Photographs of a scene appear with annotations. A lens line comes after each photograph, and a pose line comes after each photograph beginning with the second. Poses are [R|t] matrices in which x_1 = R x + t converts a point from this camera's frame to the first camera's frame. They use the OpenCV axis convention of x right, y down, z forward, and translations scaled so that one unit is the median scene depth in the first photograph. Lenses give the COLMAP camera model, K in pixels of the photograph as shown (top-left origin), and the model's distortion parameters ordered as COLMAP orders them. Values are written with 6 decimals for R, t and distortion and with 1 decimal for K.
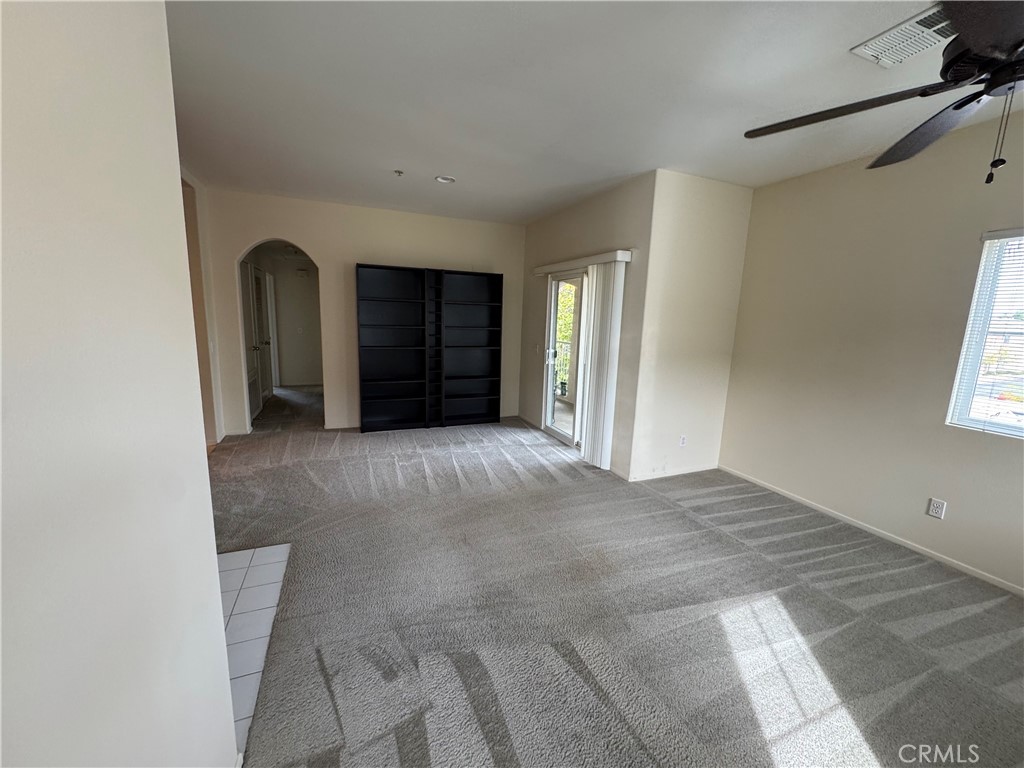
lens RADIAL K [[410.0, 0, 512.9], [0, 410.0, 381.7], [0, 0, 1]] dist [-0.000912, 0.000417]
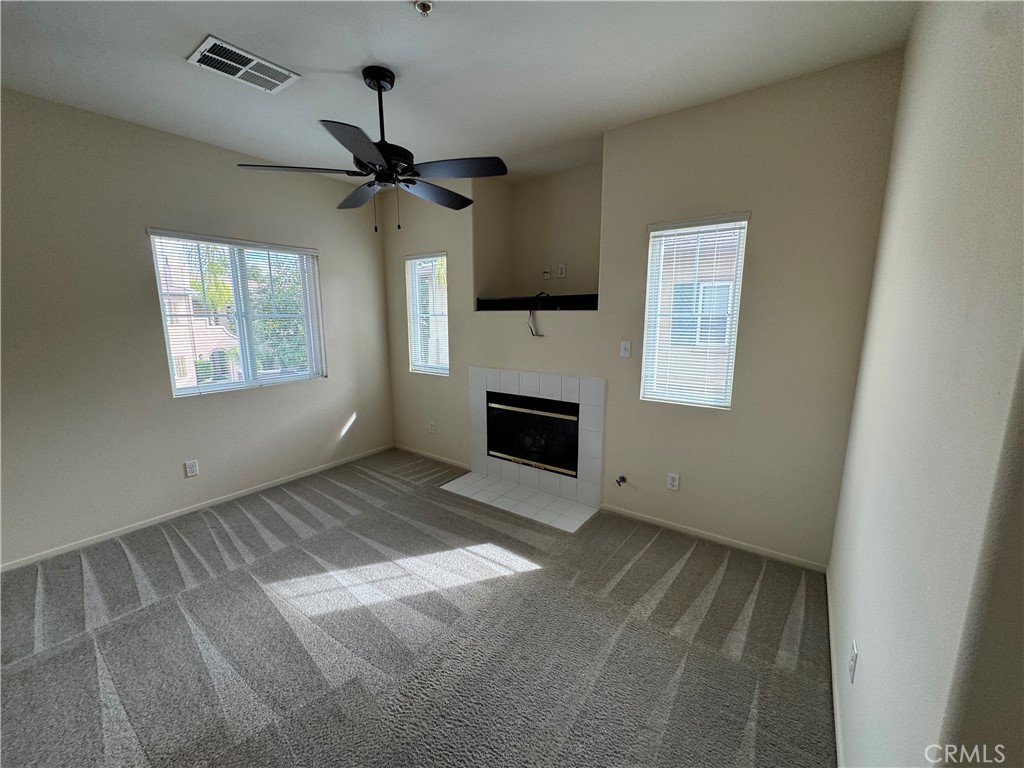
lens RADIAL K [[410.0, 0, 506.9], [0, 410.0, 388.2], [0, 0, 1]] dist [-0.000912, 0.000417]
pose [[-0.519202, -0.180436, 0.835387, -0.391762], [0.120607, 0.952209, 0.280628, -0.138616], [-0.846099, 0.246456, -0.472627, 0.810277]]
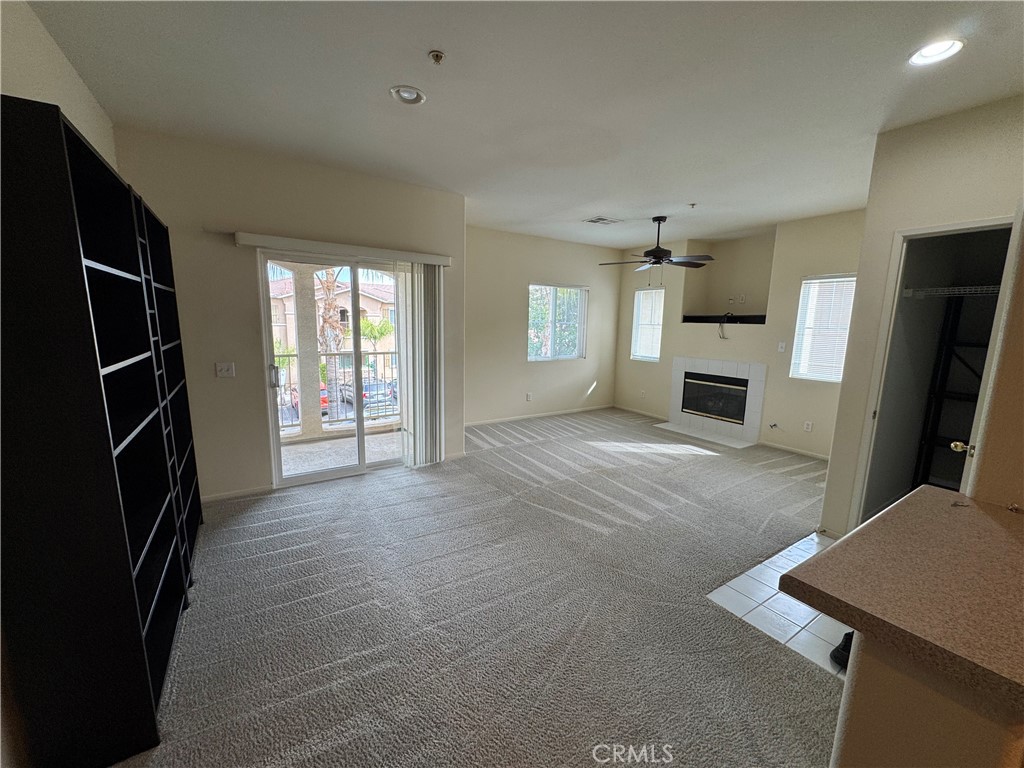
lens RADIAL K [[410.0, 0, 509.9], [0, 410.0, 384.8], [0, 0, 1]] dist [-0.000912, 0.000417]
pose [[-0.182825, -0.185793, 0.965430, -1.328791], [0.128136, 0.969102, 0.210765, -0.296550], [-0.974759, 0.162240, -0.153370, 1.604097]]
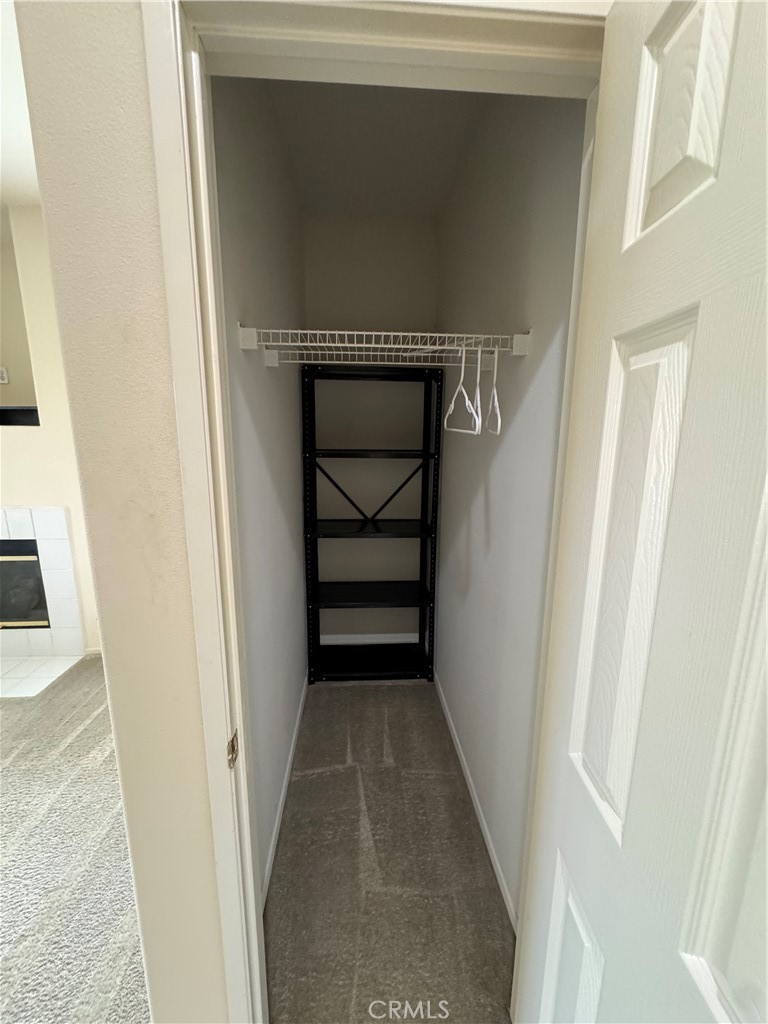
lens RADIAL K [[410.0, 0, 381.8], [0, 410.0, 518.7], [0, 0, 1]] dist [-0.000912, 0.000417]
pose [[-0.946483, -0.107295, 0.304396, -0.621343], [0.010445, 0.932449, 0.361152, -0.128690], [-0.322583, 0.345004, -0.881426, 0.642411]]
